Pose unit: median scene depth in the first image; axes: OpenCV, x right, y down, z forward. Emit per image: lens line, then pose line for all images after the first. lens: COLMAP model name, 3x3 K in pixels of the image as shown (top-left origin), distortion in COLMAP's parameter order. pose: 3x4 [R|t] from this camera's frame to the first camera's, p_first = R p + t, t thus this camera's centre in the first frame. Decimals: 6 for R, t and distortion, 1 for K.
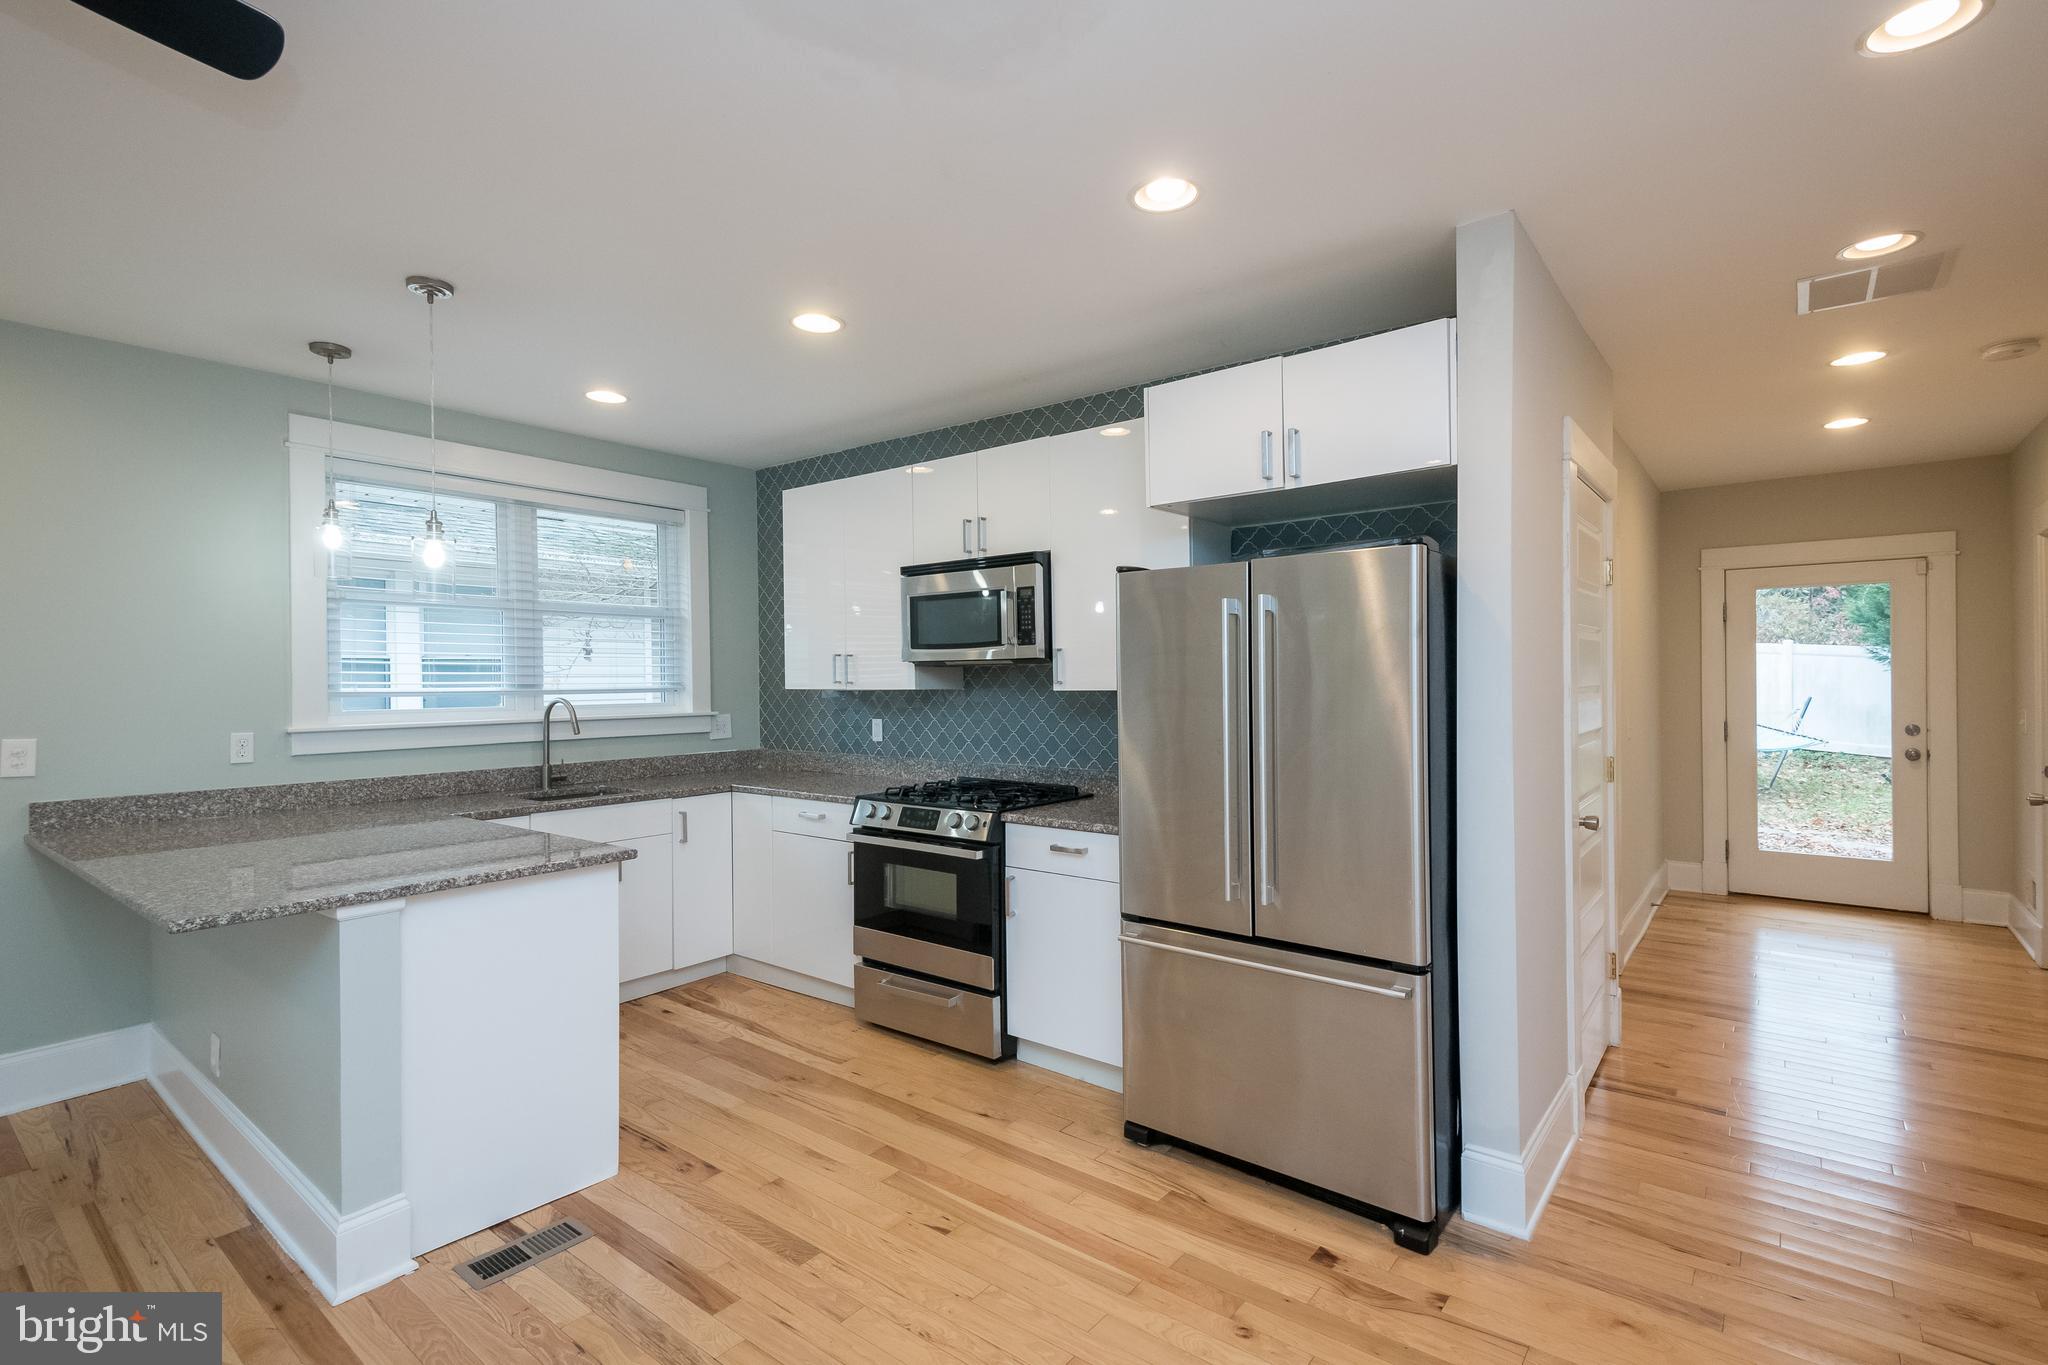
lens RADIAL K [[959.2, 0, 1027.9], [0, 959.2, 676.6], [0, 0, 1]] dist [0.039959, -0.017967]
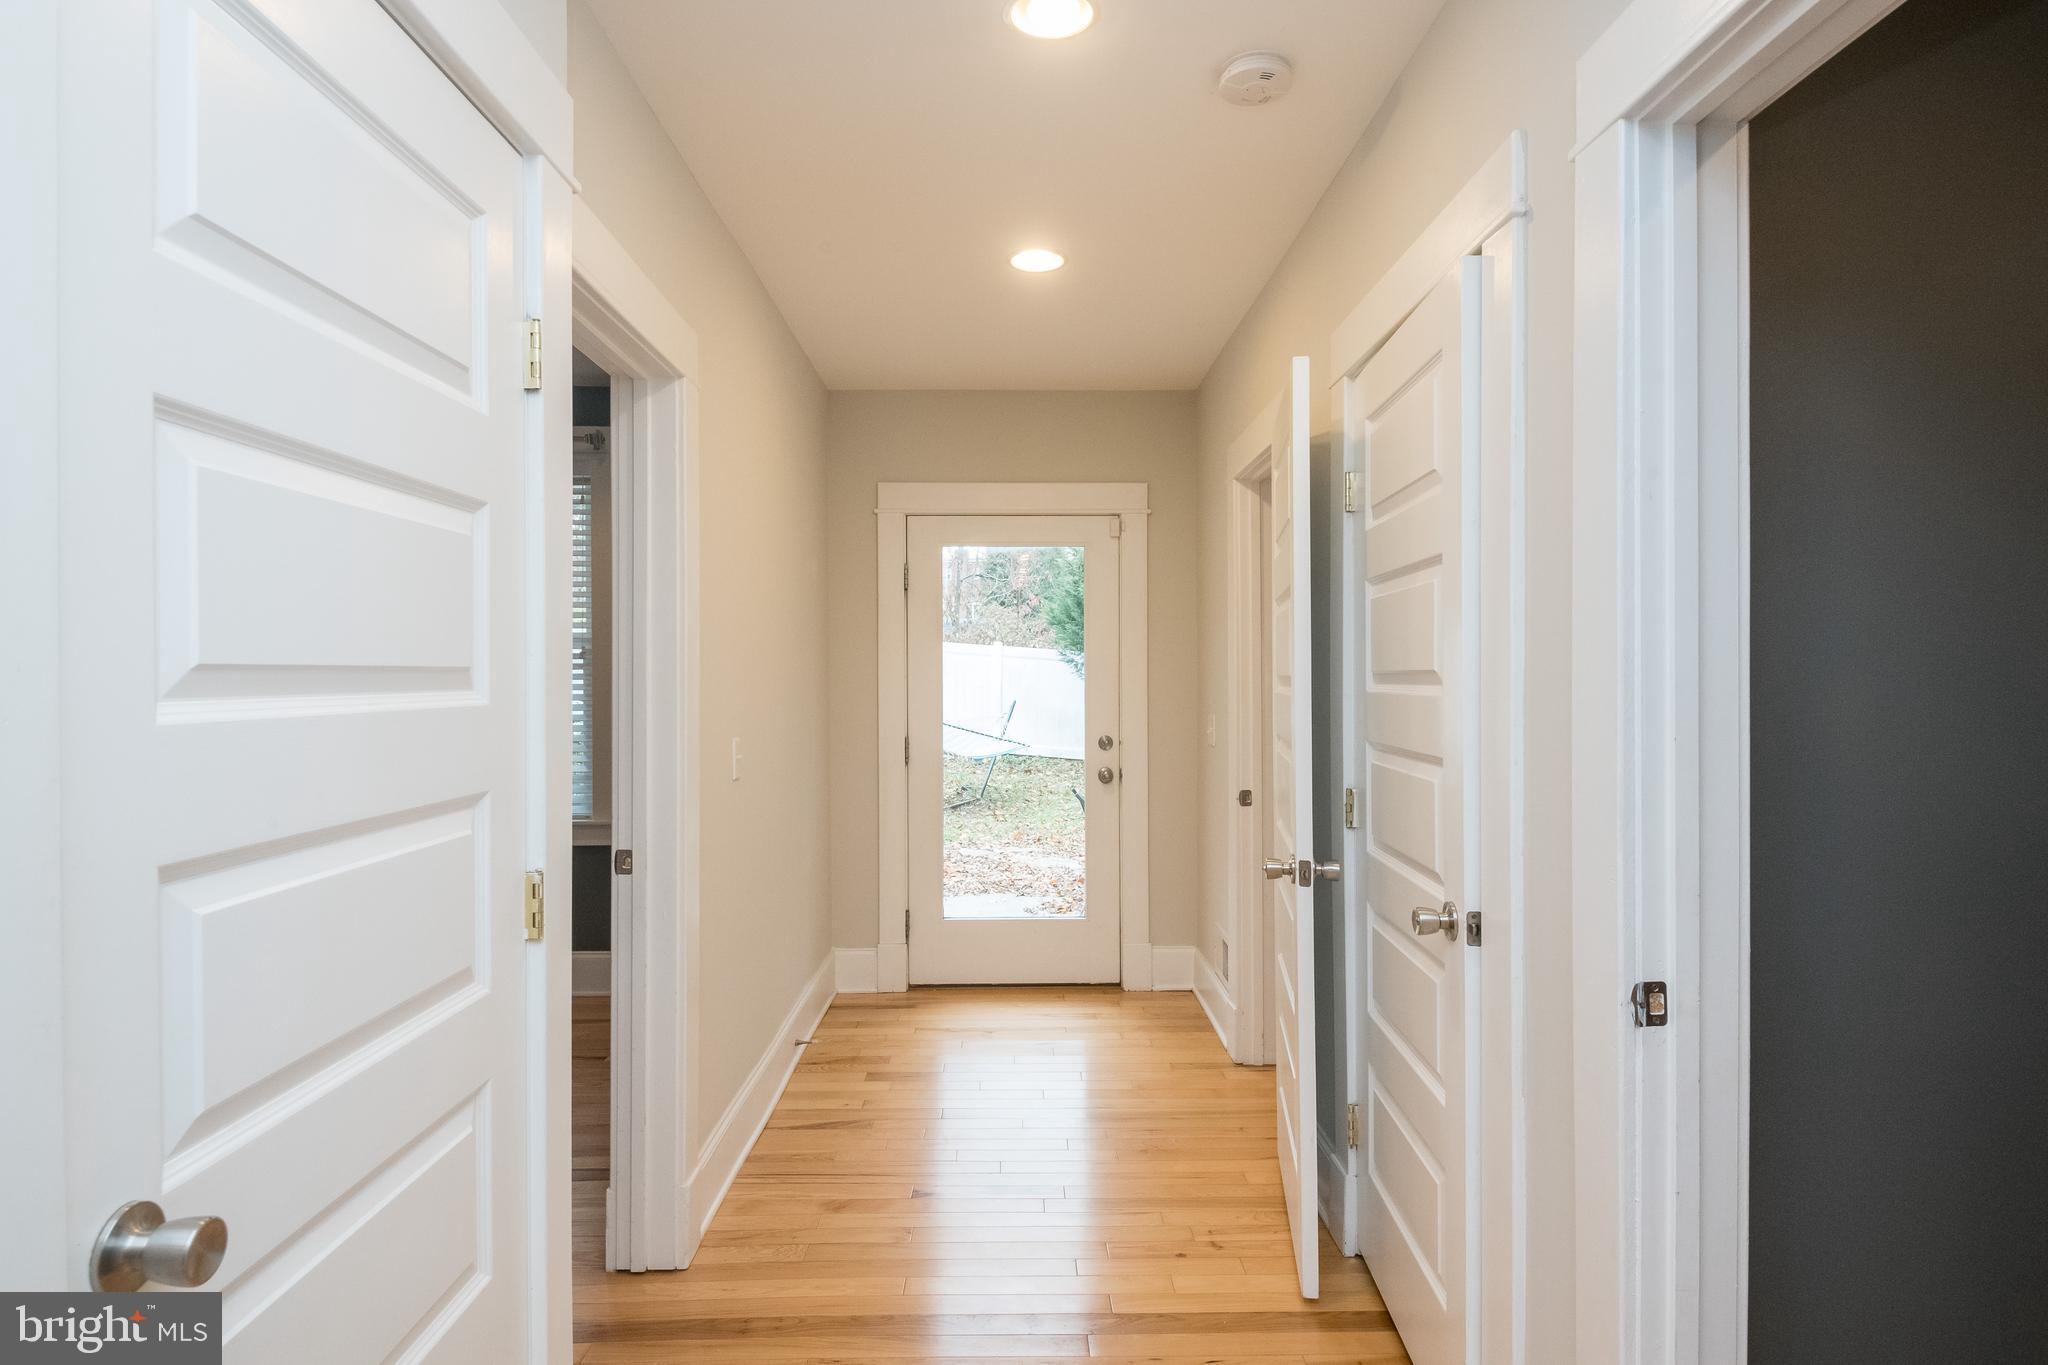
lens RADIAL K [[1107.4, 0, 1077.0], [0, 1107.4, 684.2], [0, 0, 1]] dist [0.036430, -0.010147]
pose [[0.747564, 0.000204, 0.664190, 0.400366], [-0.001753, 0.999997, 0.001666, 0.009799], [-0.664187, -0.002410, 0.747562, 0.470669]]
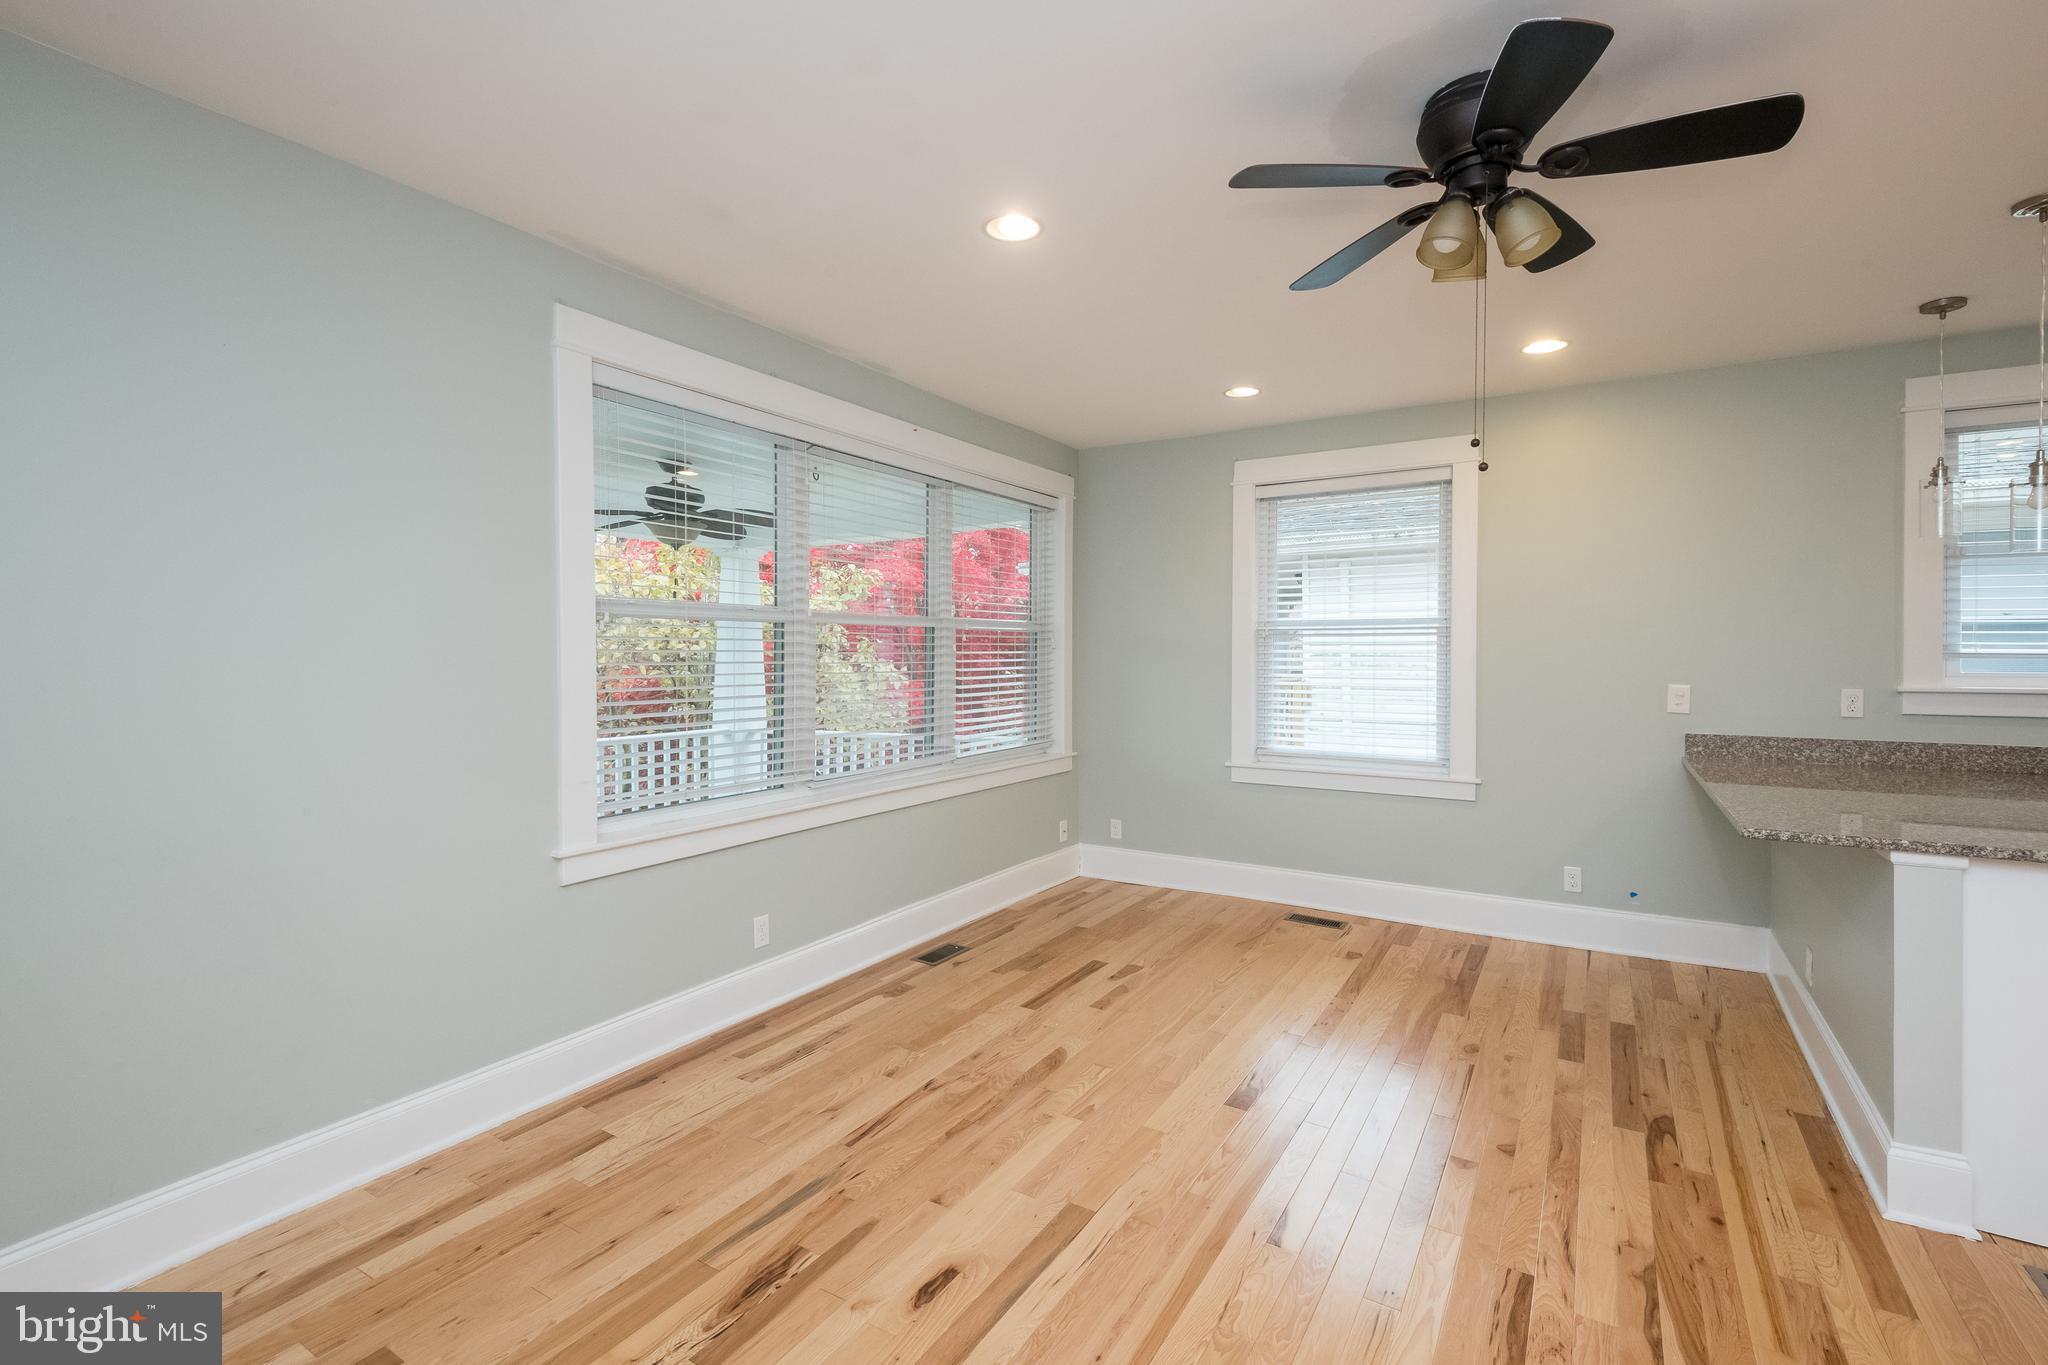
lens RADIAL K [[924.6, 0, 1028.9], [0, 924.6, 662.9], [0, 0, 1]] dist [0.030904, -0.013449]
pose [[0.121098, 0.018628, -0.992466, 0.097974], [0.000416, 0.999823, 0.018817, 0.006628], [0.992641, -0.002692, 0.121068, -0.028279]]
